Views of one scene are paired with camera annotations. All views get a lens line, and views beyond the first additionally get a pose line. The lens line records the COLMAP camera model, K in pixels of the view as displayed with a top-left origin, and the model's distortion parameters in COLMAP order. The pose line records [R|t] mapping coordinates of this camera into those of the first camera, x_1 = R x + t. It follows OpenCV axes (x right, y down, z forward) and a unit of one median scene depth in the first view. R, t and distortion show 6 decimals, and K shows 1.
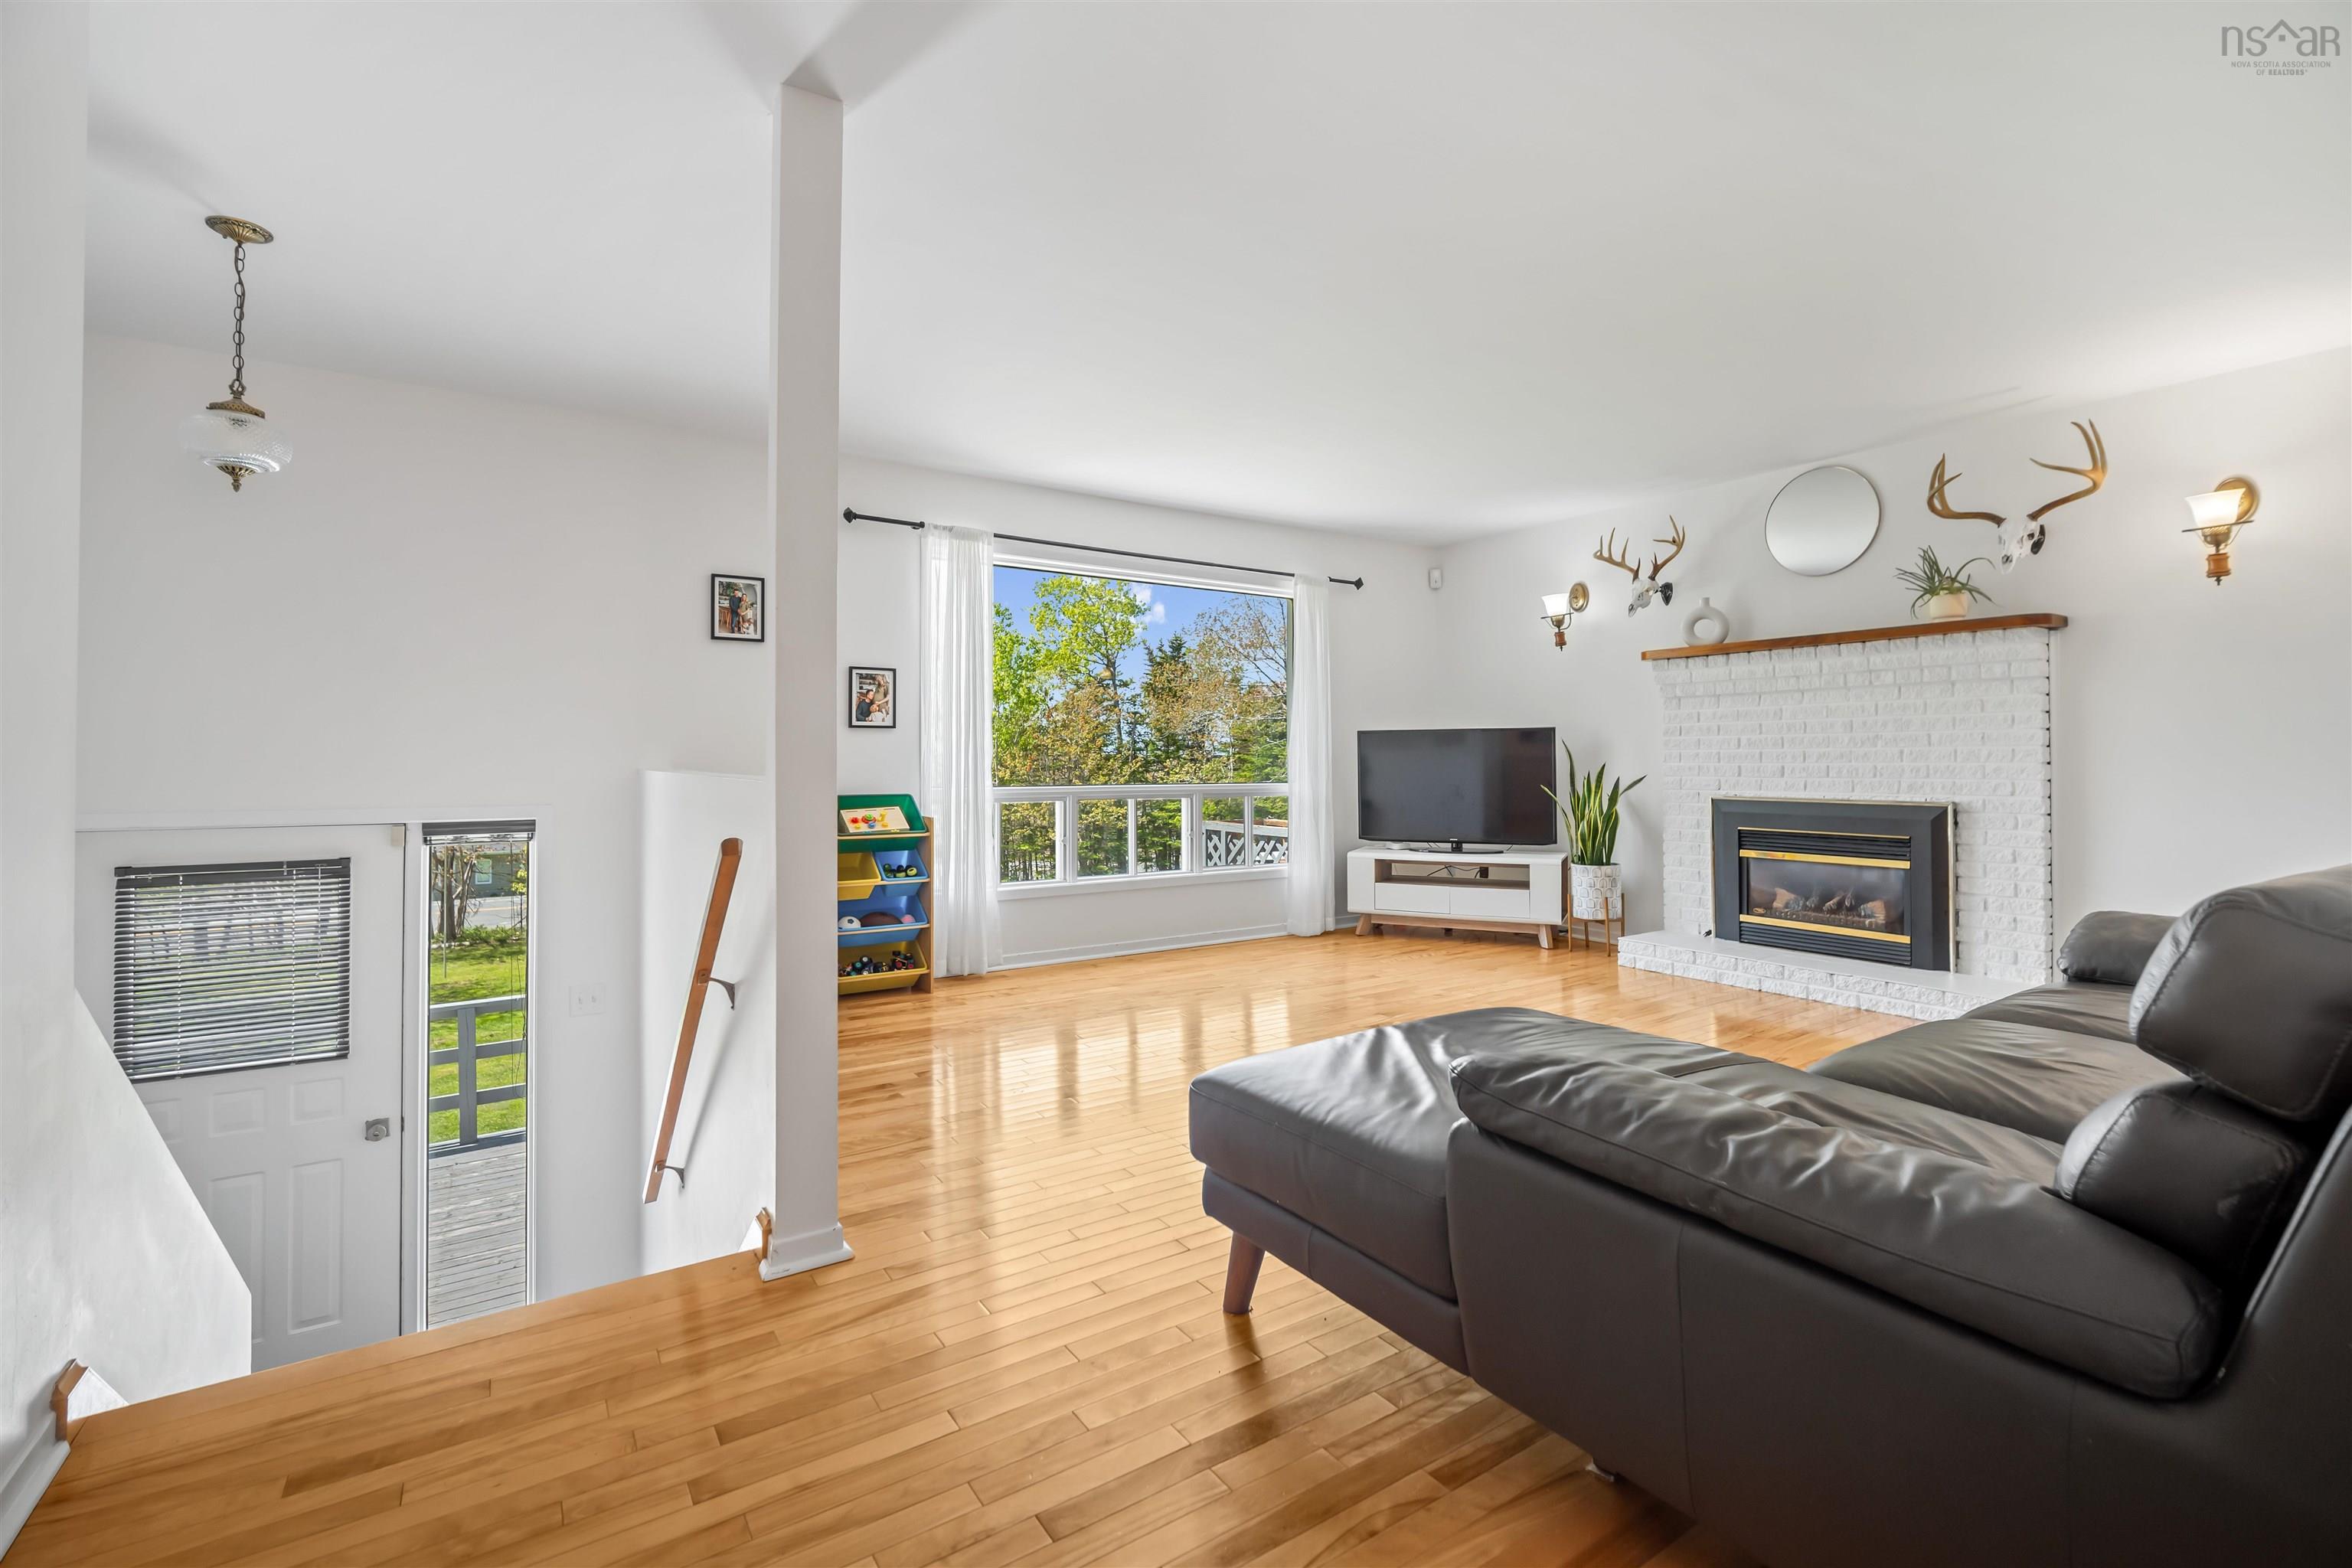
lens RADIAL K [[1021.2, 0, 1180.4], [0, 1021.2, 770.3], [0, 0, 1]] dist [-0.004869, 0.000112]
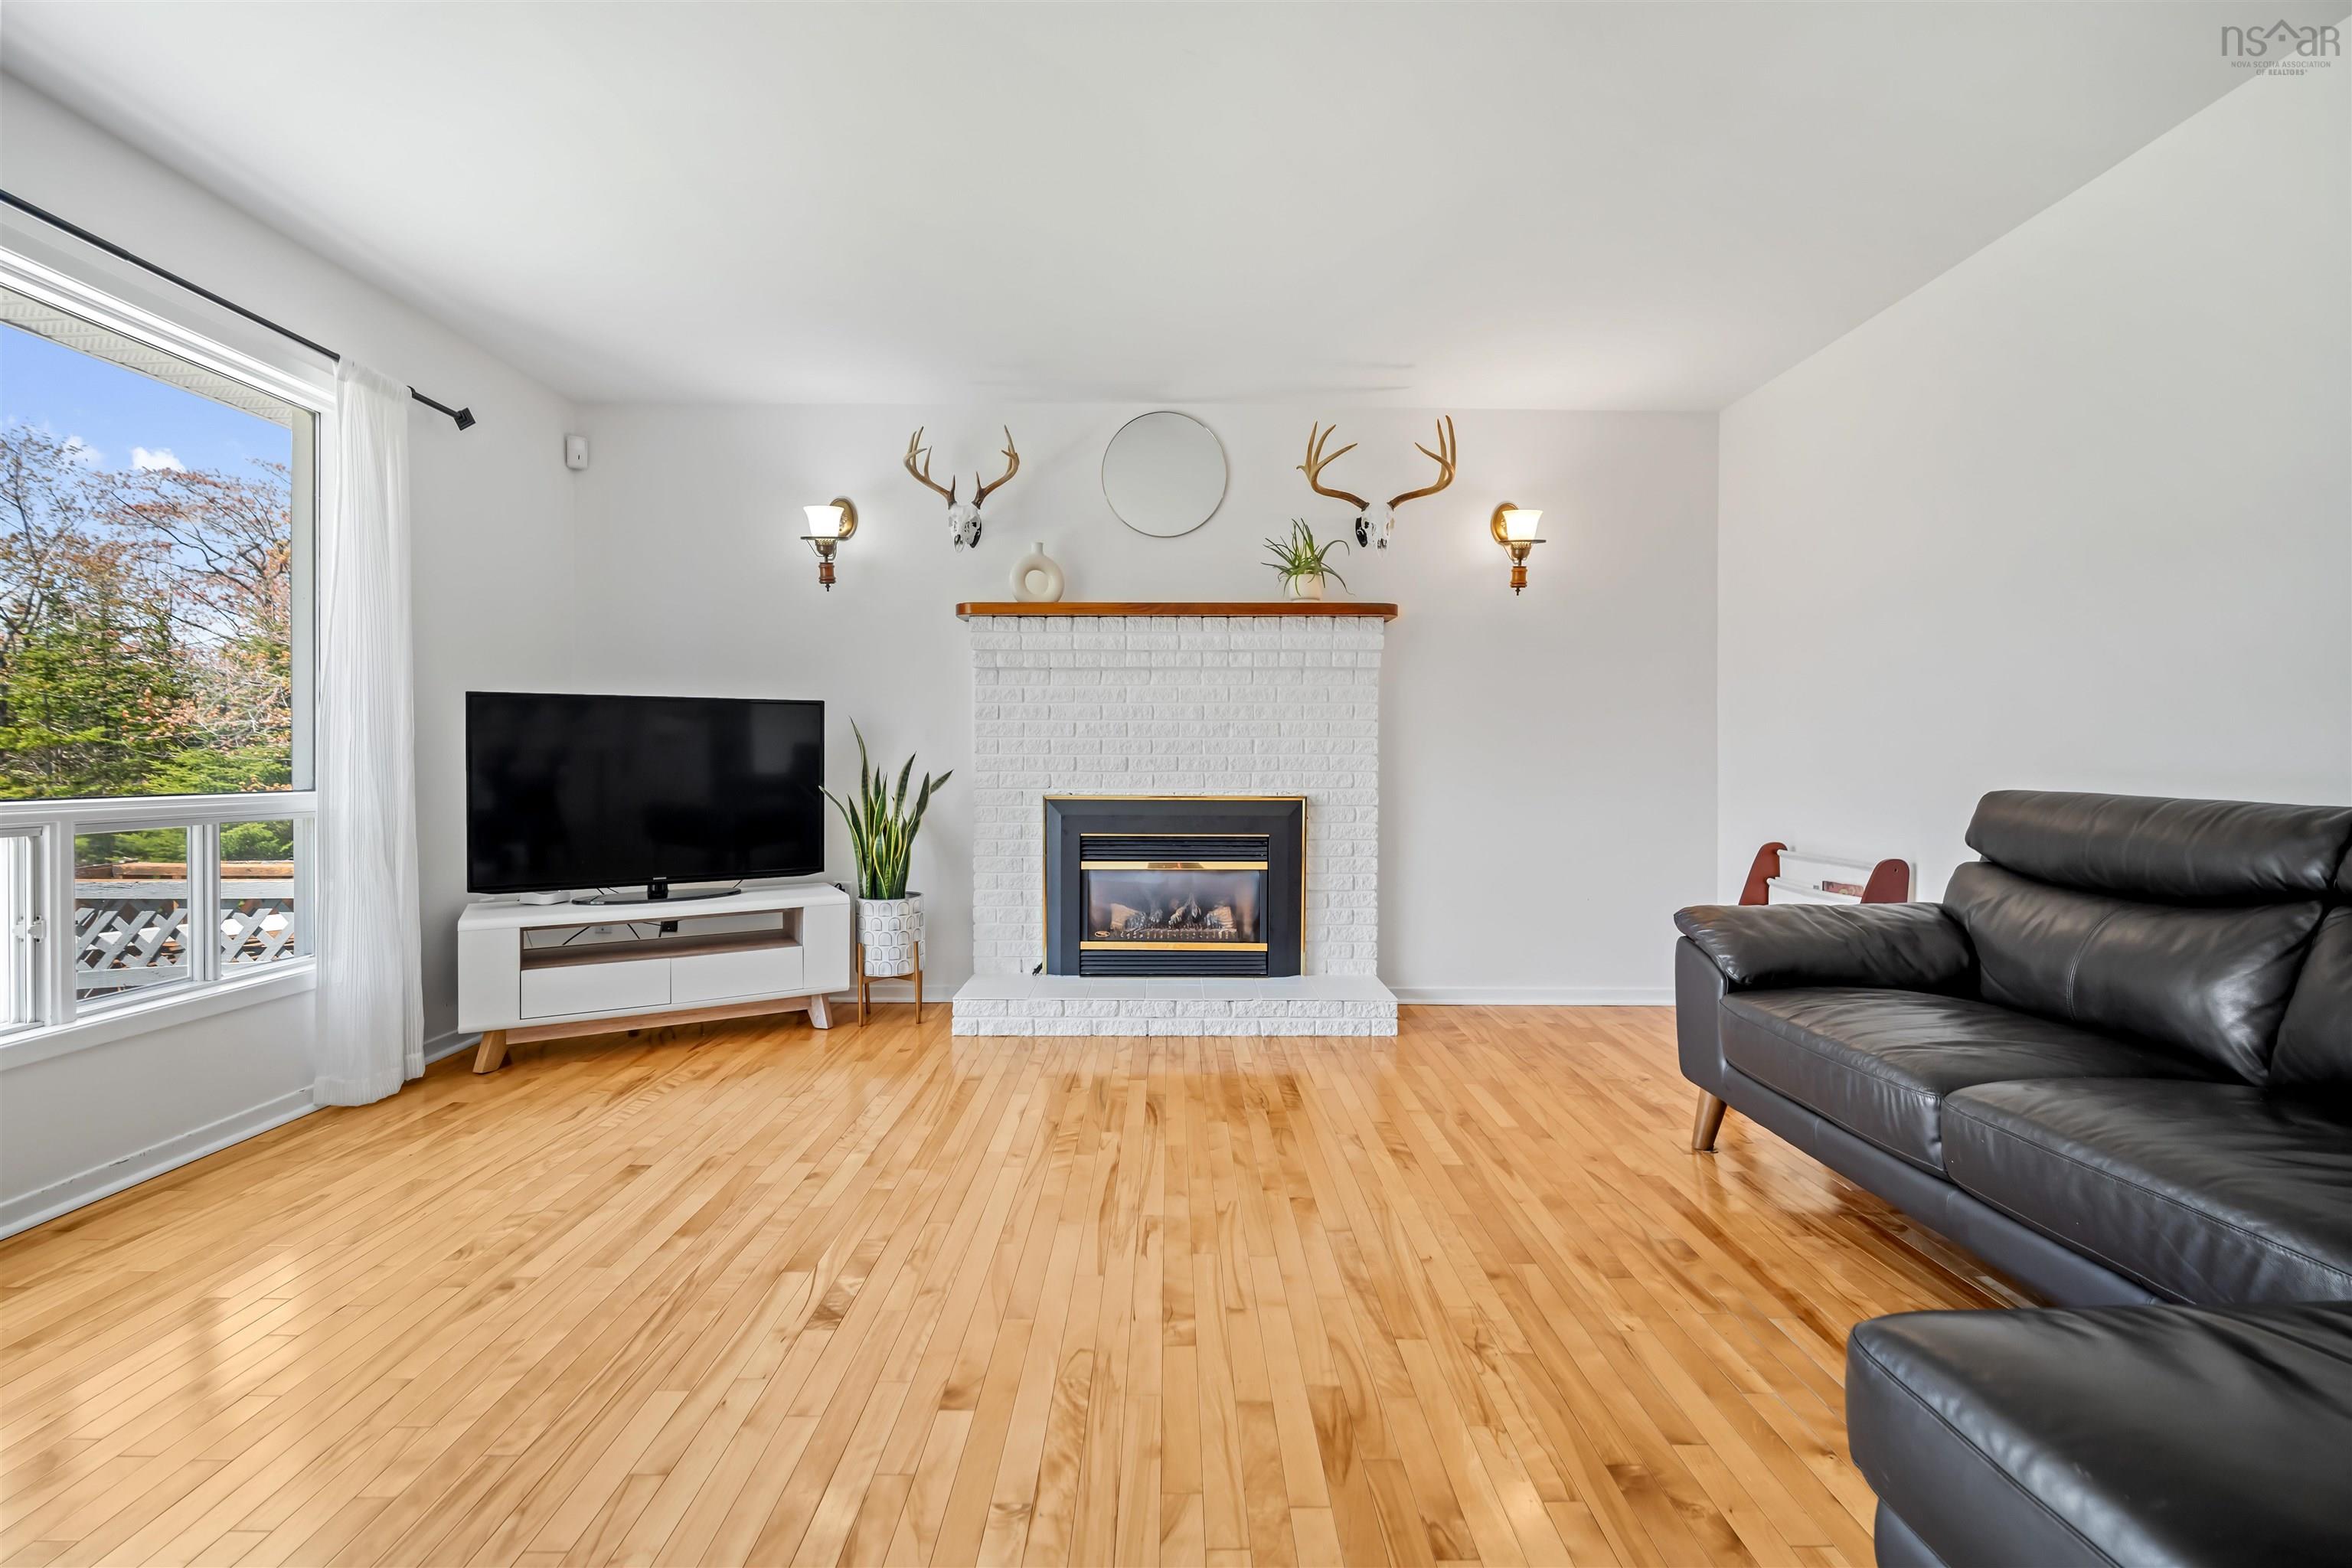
lens RADIAL K [[1021.2, 0, 1170.9], [0, 1021.2, 768.9], [0, 0, 1]] dist [-0.004869, 0.000112]
pose [[0.551263, -0.002688, 0.834327, -0.084035], [0.004284, 0.999991, 0.000390, 0.004456], [-0.834320, 0.003359, 0.551270, 0.486684]]
